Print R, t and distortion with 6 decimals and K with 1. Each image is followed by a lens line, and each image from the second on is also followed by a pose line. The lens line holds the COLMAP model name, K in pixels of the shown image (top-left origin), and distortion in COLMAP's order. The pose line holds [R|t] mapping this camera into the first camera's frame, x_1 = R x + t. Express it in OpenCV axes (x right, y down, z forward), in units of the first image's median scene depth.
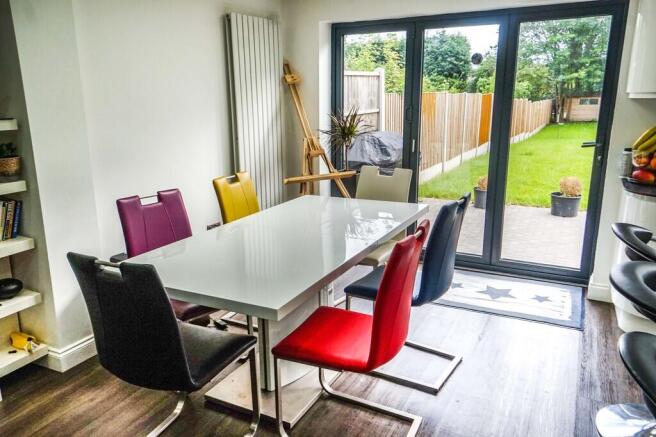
lens RADIAL K [[488.9, 0, 328.1], [0, 488.9, 209.6], [0, 0, 1]] dist [0.049016, 0.002701]
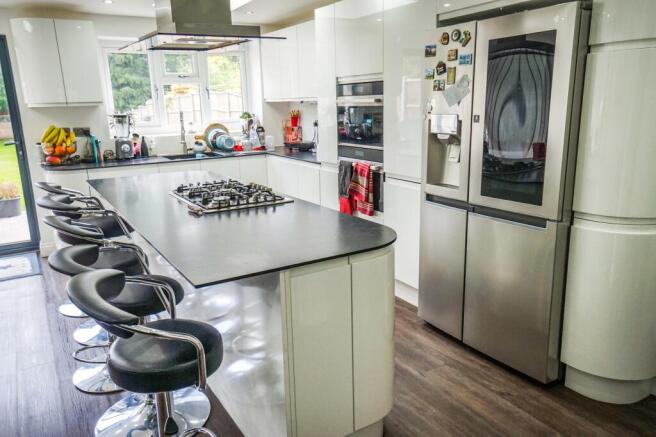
lens RADIAL K [[501.7, 0, 328.0], [0, 501.7, 218.5], [0, 0, 1]] dist [0.000995, 0.041795]
pose [[0.512522, -0.197626, 0.835623, -0.175137], [0.220849, 0.970755, 0.094129, 0.108141], [-0.829787, 0.136303, 0.541179, -0.347728]]
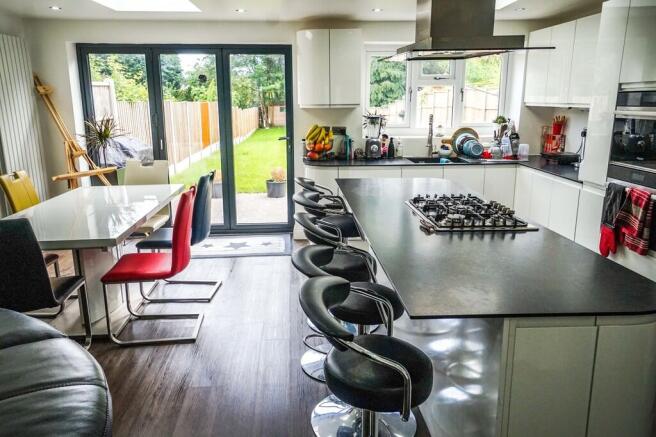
lens RADIAL K [[511.3, 0, 317.3], [0, 511.3, 216.7], [0, 0, 1]] dist [0.044100, -0.001522]
pose [[0.863754, -0.113617, 0.490938, -0.154481], [0.118206, 0.992750, 0.021780, 0.075833], [-0.489853, 0.039219, 0.870922, -0.353678]]
